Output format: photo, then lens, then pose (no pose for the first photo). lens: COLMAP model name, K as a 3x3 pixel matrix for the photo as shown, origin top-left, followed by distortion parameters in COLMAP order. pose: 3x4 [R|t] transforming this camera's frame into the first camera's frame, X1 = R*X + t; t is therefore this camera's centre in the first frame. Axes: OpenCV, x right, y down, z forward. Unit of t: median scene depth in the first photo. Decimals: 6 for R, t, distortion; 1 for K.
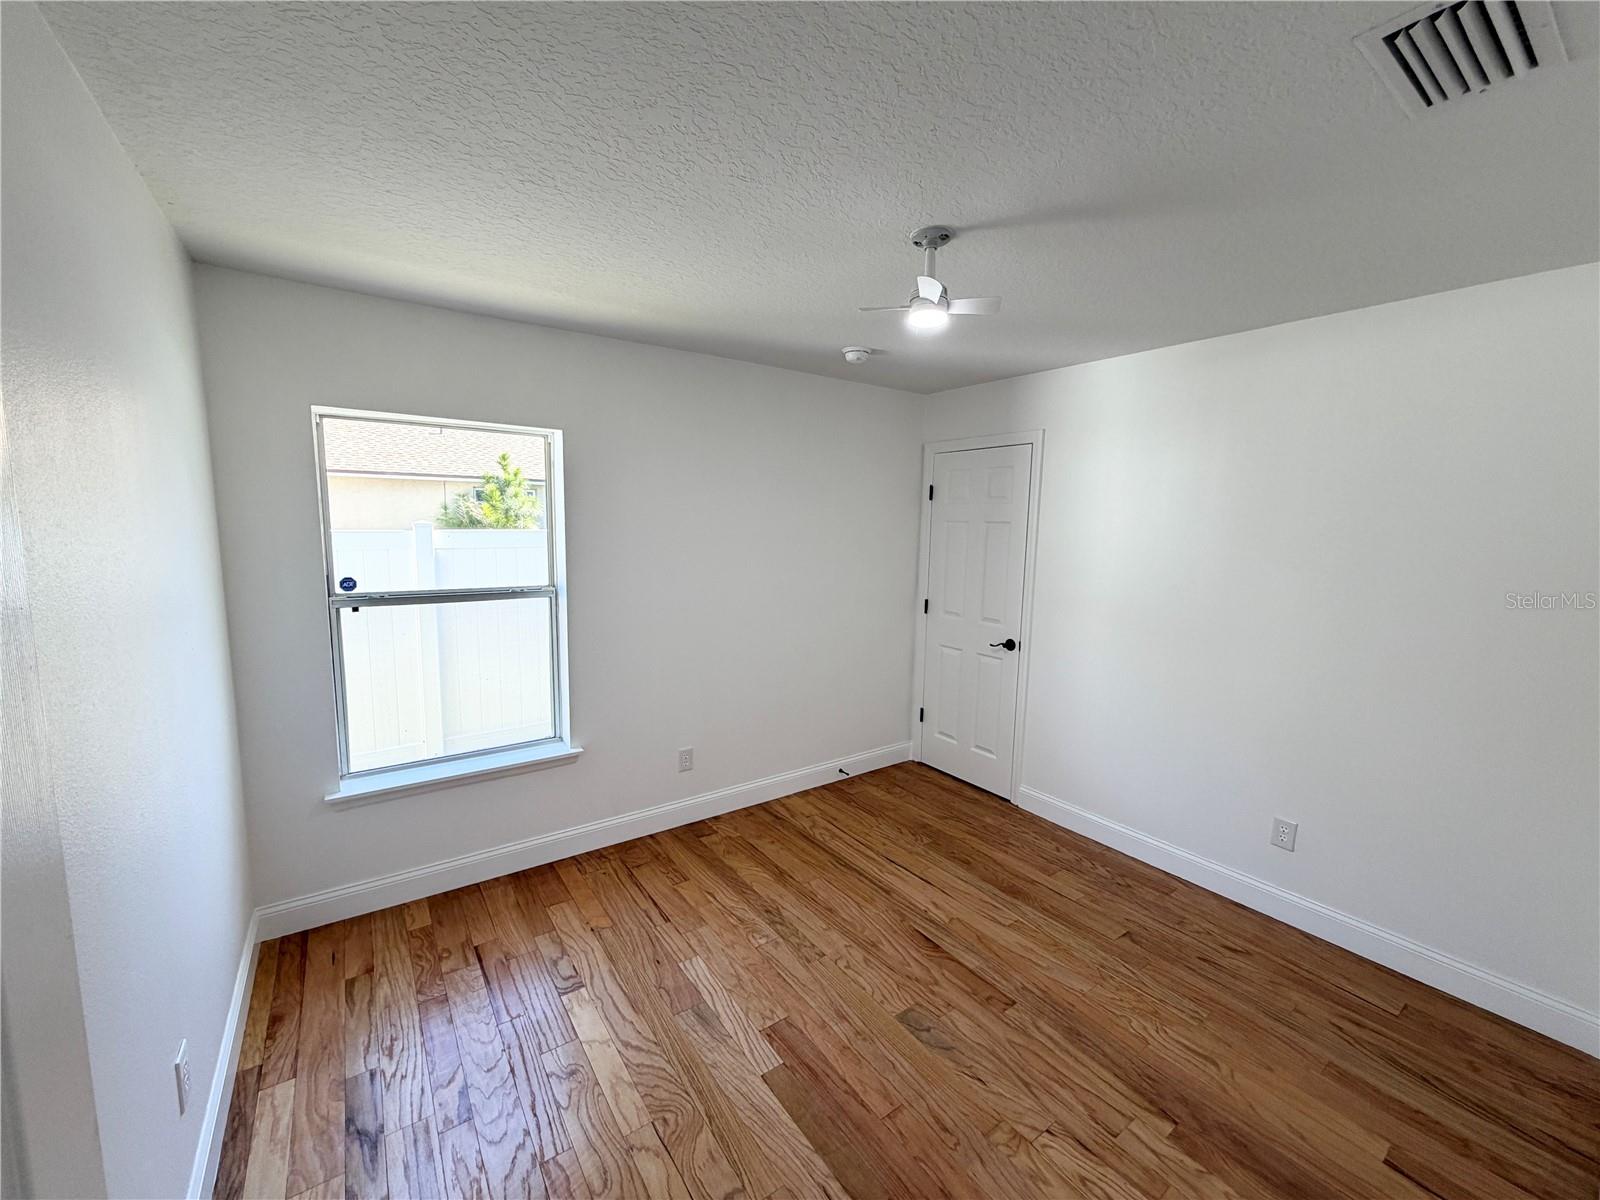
lens RADIAL K [[638.7, 0, 805.3], [0, 638.7, 601.2], [0, 0, 1]] dist [-0.002892, 0.001310]
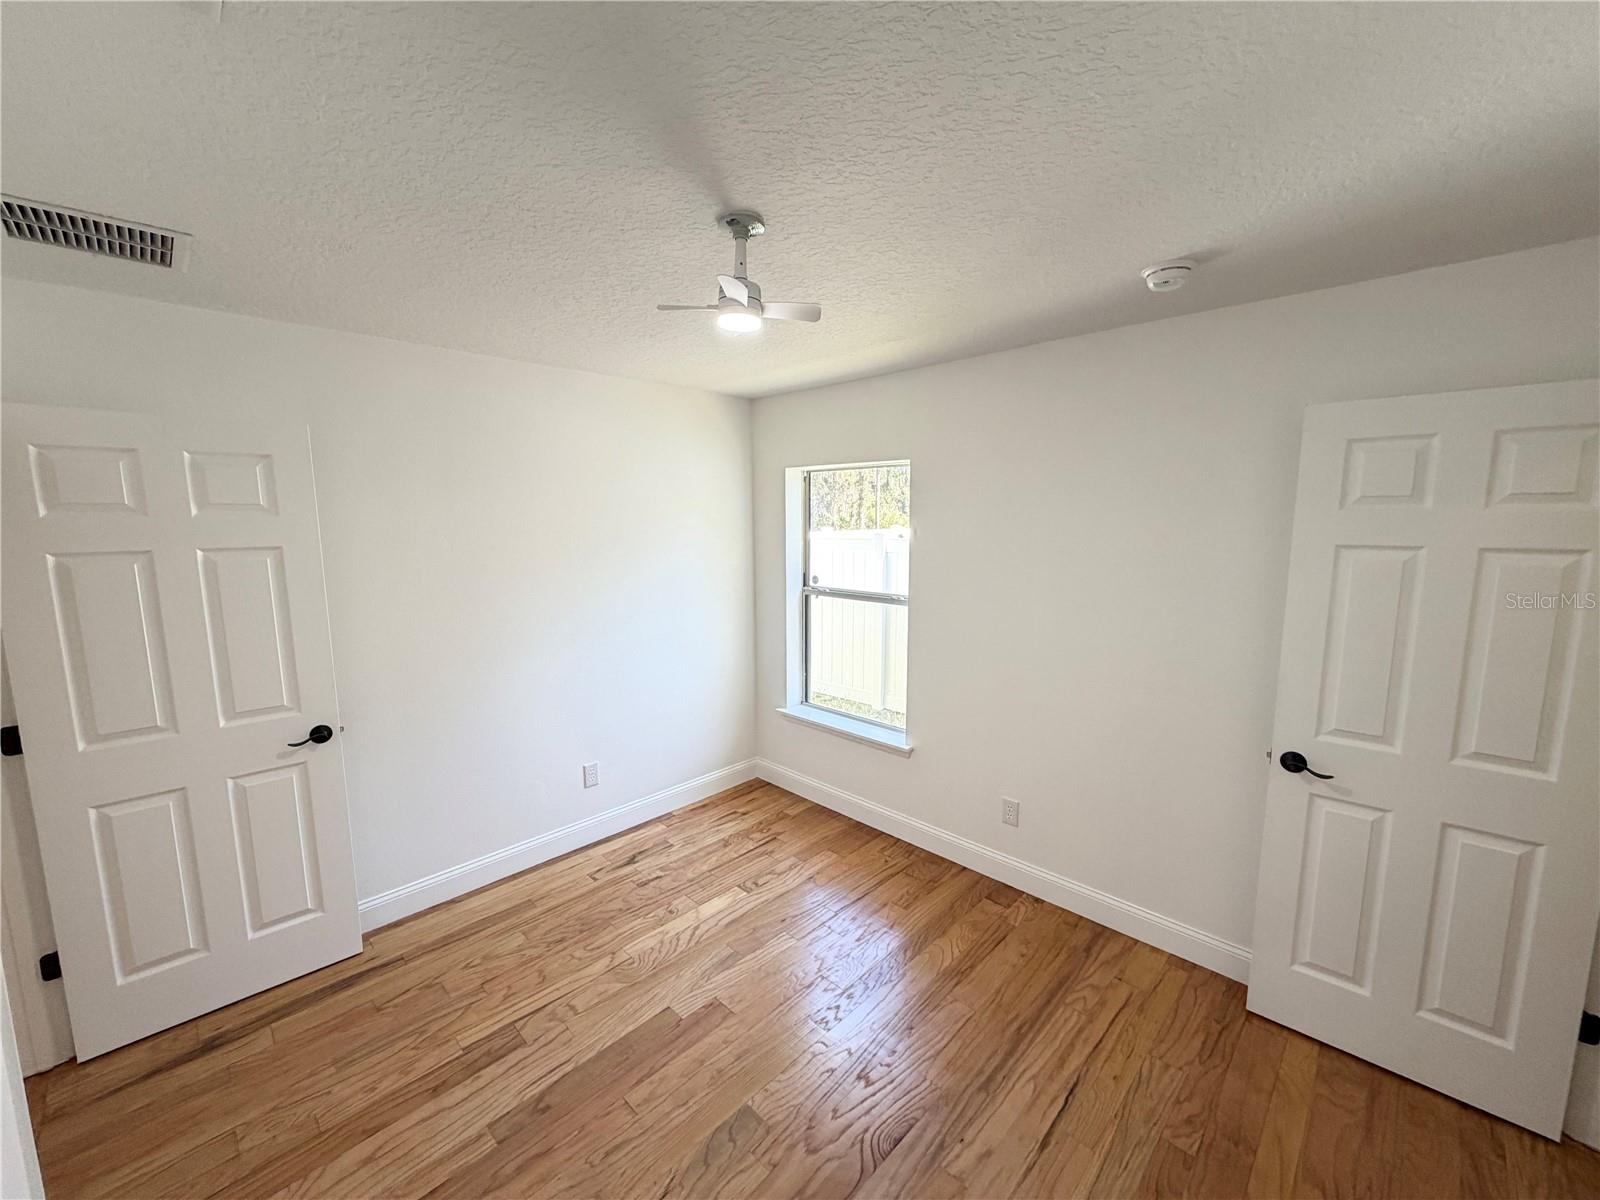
lens RADIAL K [[638.7, 0, 787.7], [0, 638.7, 600.8], [0, 0, 1]] dist [-0.002892, 0.001310]
pose [[0.158173, 0.111740, -0.981069, 0.802604], [-0.112006, 0.989194, 0.094608, -0.118263], [0.981038, 0.094921, 0.168979, 0.708638]]
